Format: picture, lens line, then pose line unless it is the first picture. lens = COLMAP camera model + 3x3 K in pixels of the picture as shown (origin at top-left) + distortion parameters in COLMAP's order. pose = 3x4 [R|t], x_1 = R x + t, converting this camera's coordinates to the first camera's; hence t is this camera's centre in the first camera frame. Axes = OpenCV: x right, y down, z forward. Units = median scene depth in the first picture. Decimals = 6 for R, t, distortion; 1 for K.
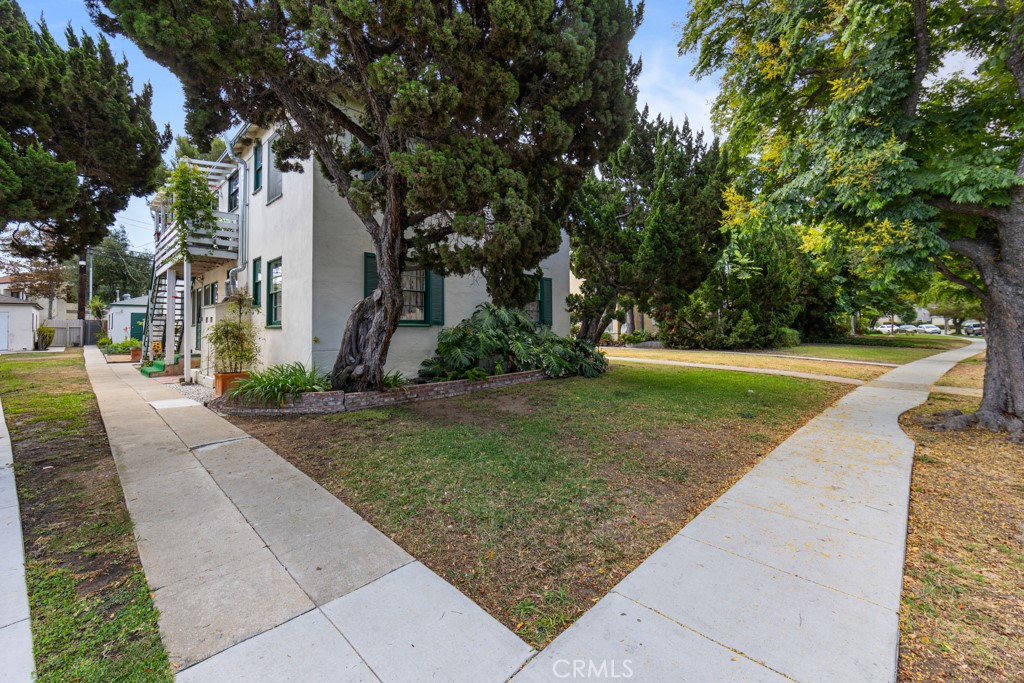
lens RADIAL K [[403.8, 0, 514.6], [0, 403.8, 338.0], [0, 0, 1]] dist [-0.003331, -0.000250]
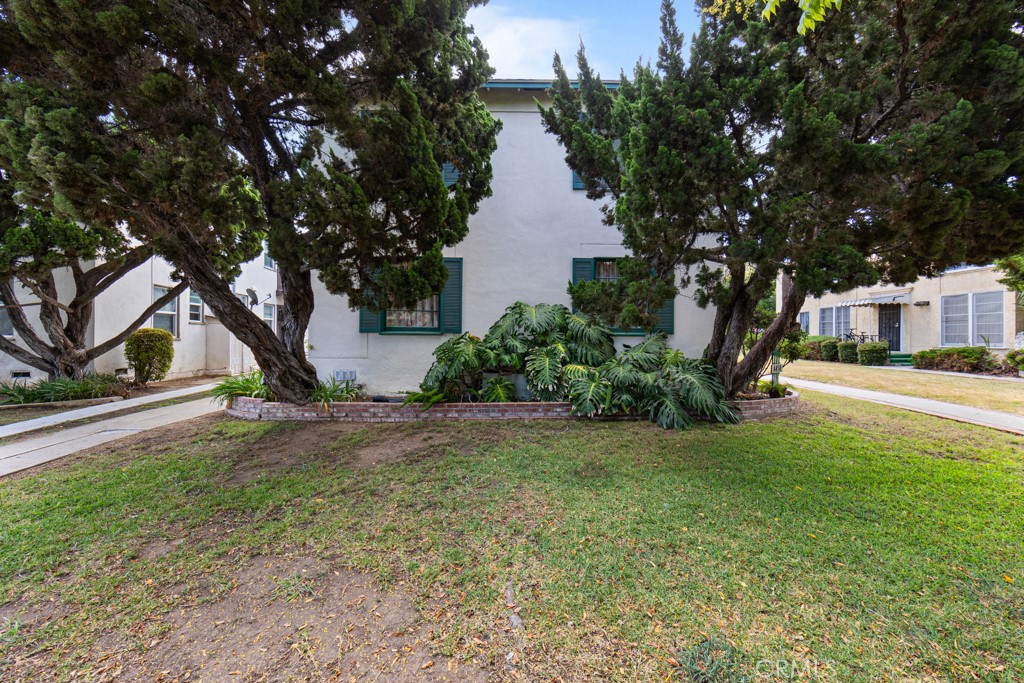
lens RADIAL K [[403.8, 0, 514.6], [0, 403.8, 338.0], [0, 0, 1]] dist [-0.003331, -0.000250]
pose [[0.697623, 0.008319, -0.716417, 0.544997], [-0.023501, 0.999660, -0.011277, -0.016261], [0.716080, 0.024704, 0.697581, 0.579178]]
